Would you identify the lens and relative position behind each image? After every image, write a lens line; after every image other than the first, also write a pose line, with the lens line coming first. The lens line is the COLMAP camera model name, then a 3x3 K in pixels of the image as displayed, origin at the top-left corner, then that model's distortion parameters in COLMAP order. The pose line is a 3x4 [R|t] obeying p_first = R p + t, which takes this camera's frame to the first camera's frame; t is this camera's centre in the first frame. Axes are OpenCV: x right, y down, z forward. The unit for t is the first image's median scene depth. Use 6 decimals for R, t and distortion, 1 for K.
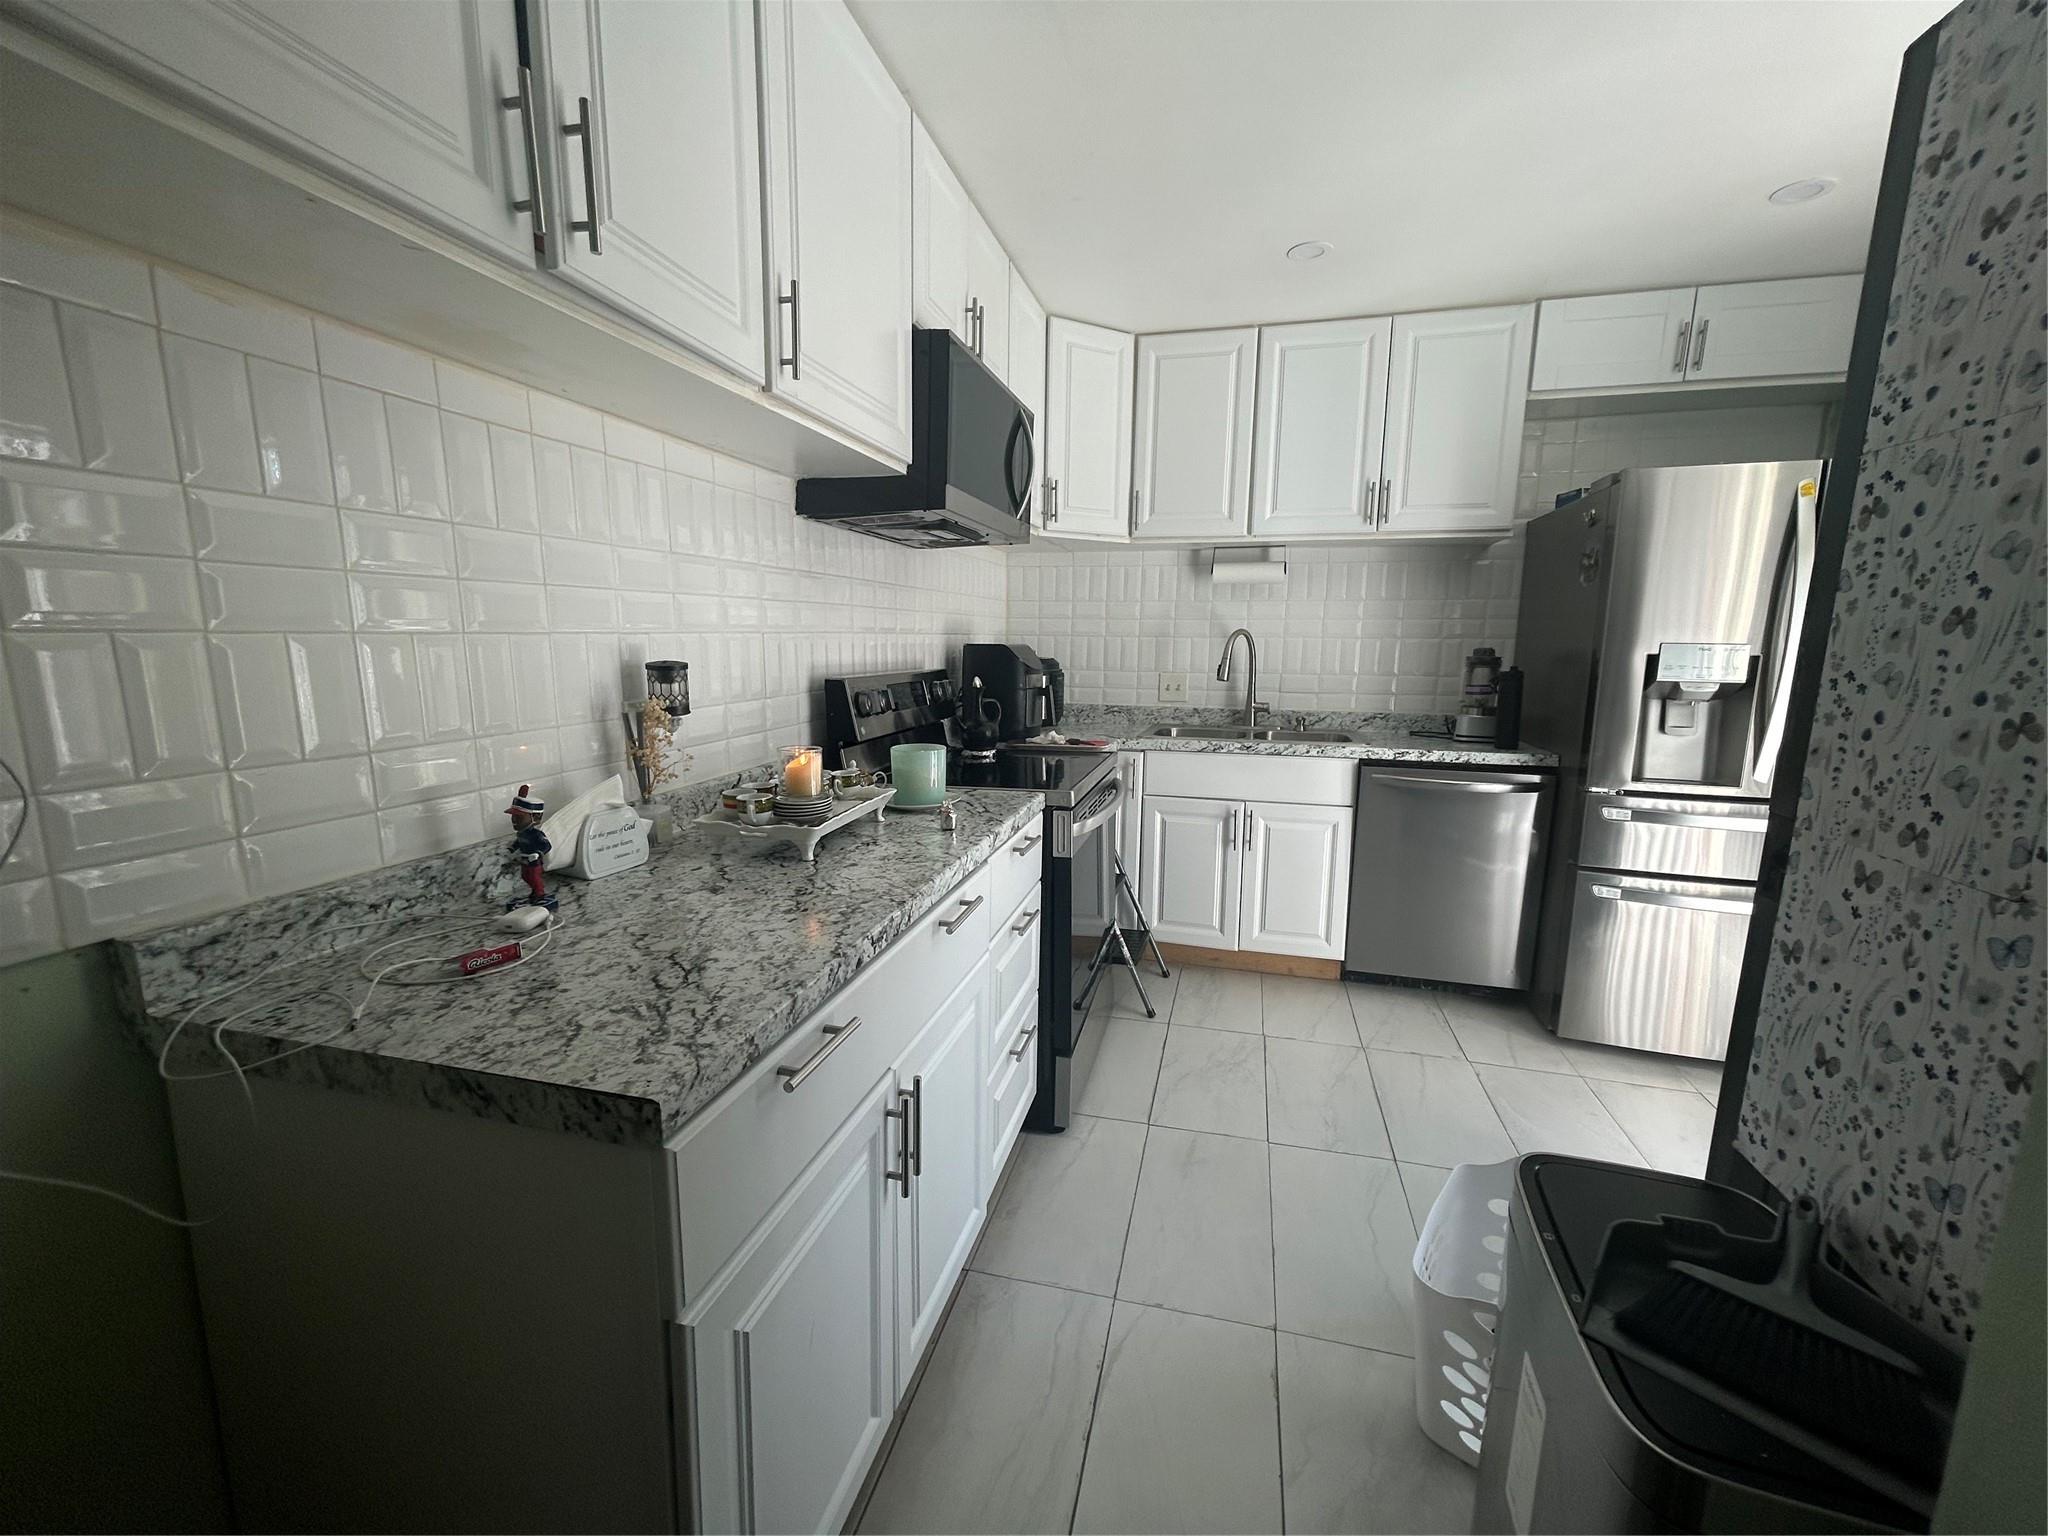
lens RADIAL K [[820.0, 0, 1026.4], [0, 820.0, 767.4], [0, 0, 1]] dist [0.002602, 0.000175]
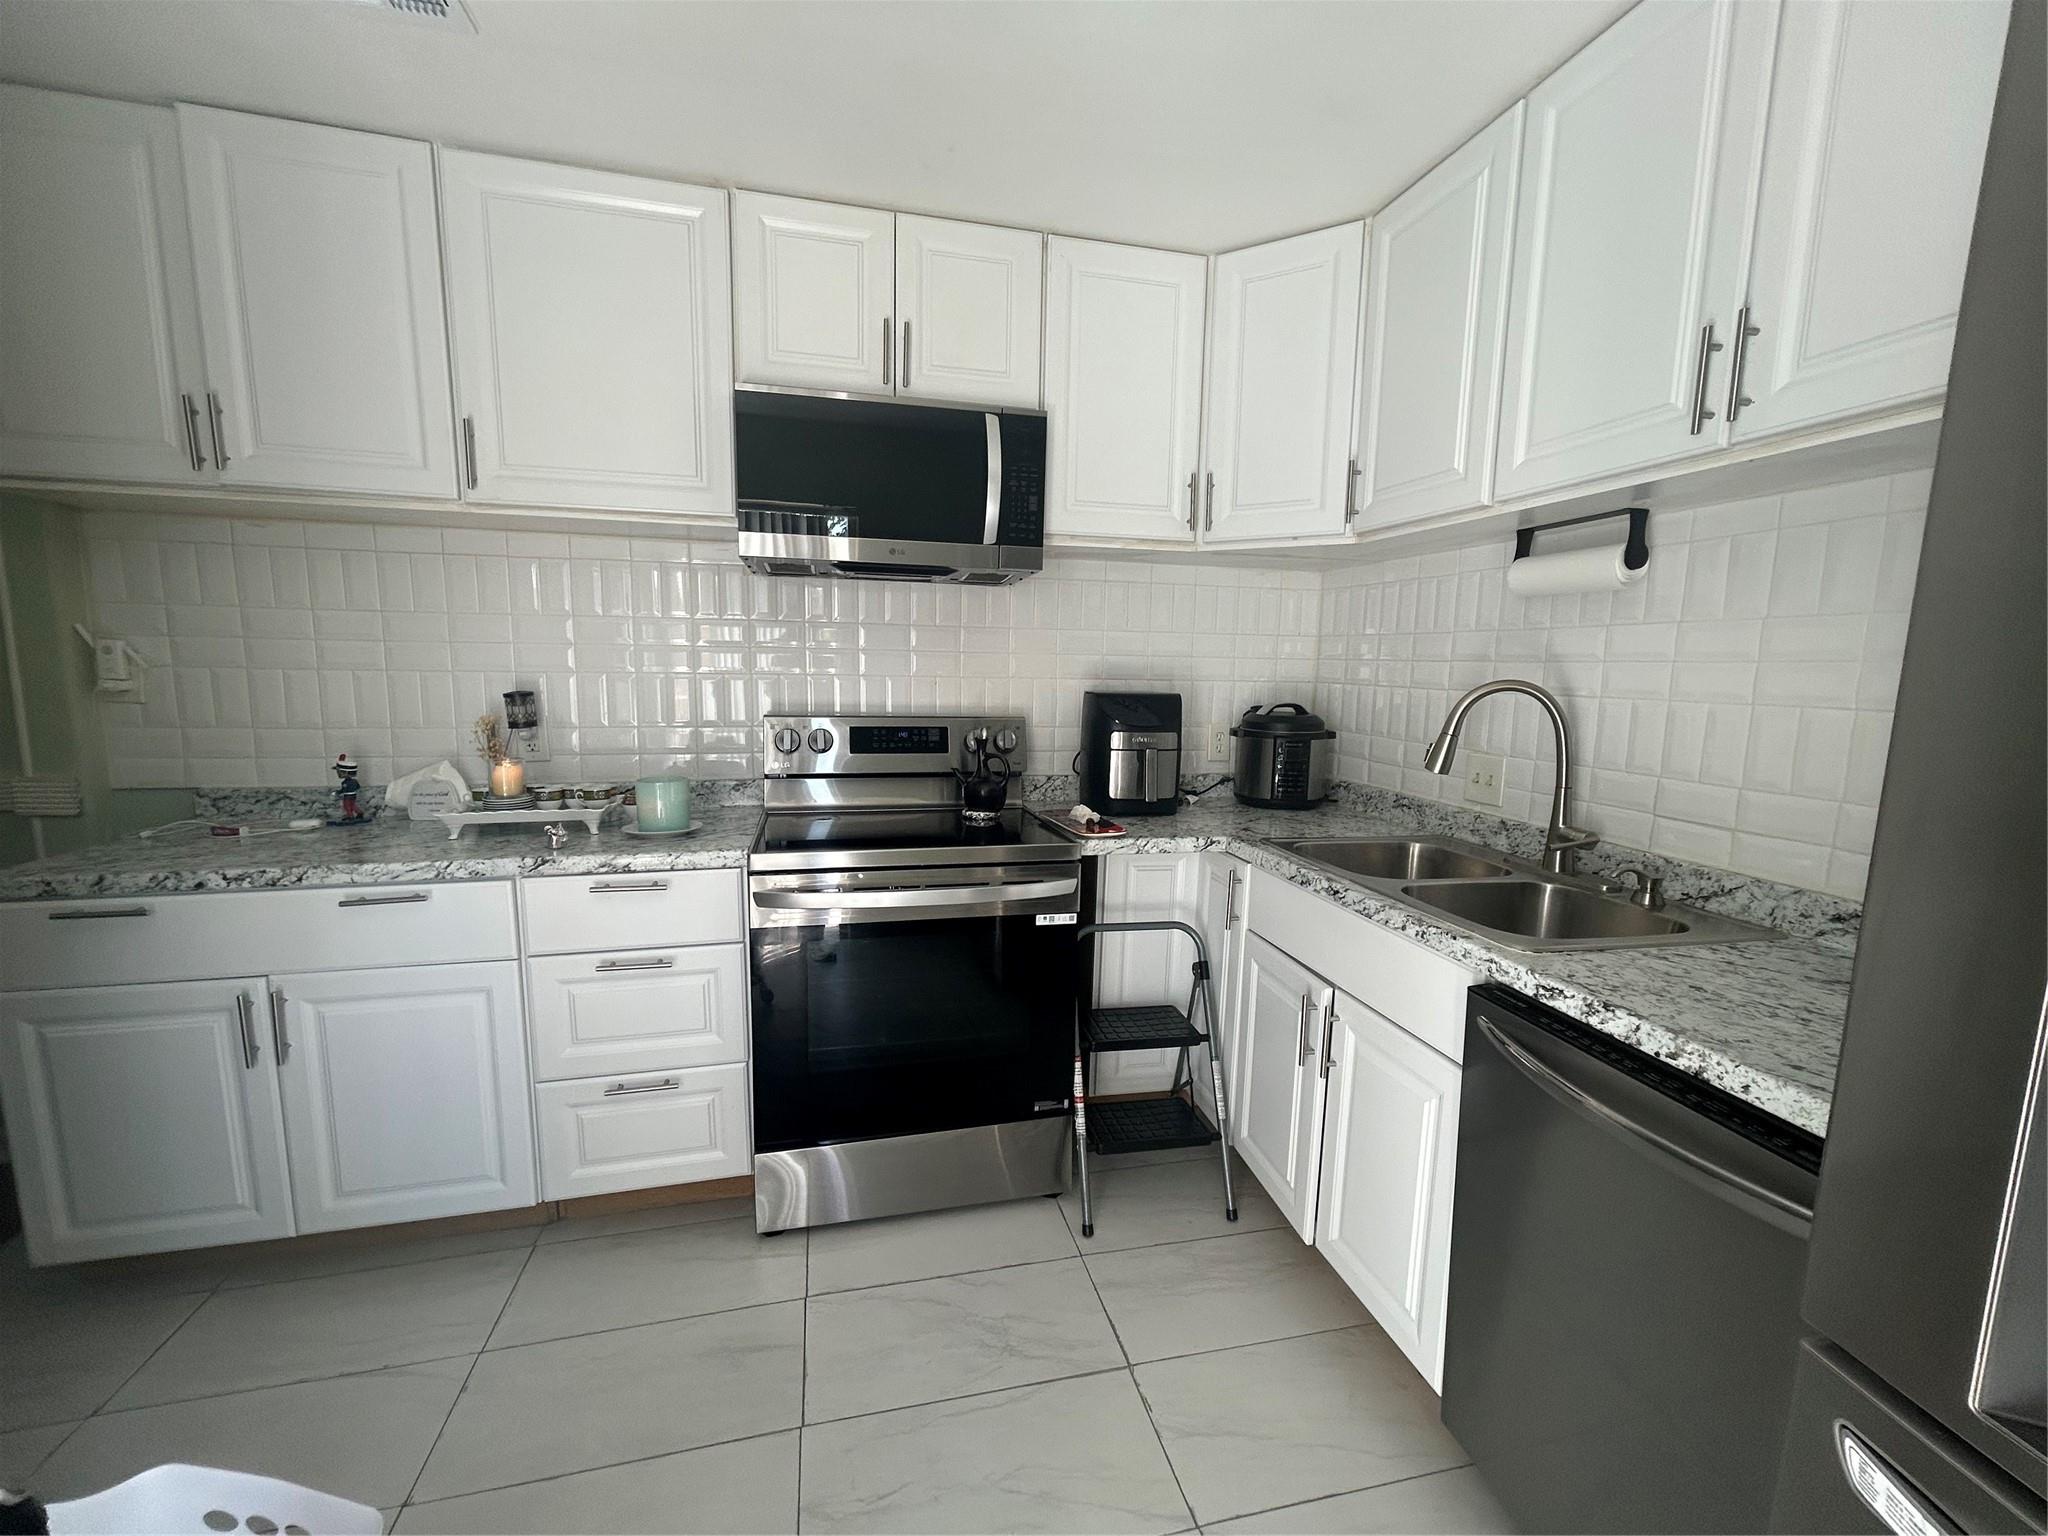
lens RADIAL K [[820.0, 0, 1028.0], [0, 820.0, 772.8], [0, 0, 1]] dist [0.002602, 0.000175]
pose [[0.481962, 0.115978, -0.868482, 0.634086], [-0.154861, 0.986872, 0.045848, -0.095484], [0.862398, 0.112397, 0.493596, 0.532421]]
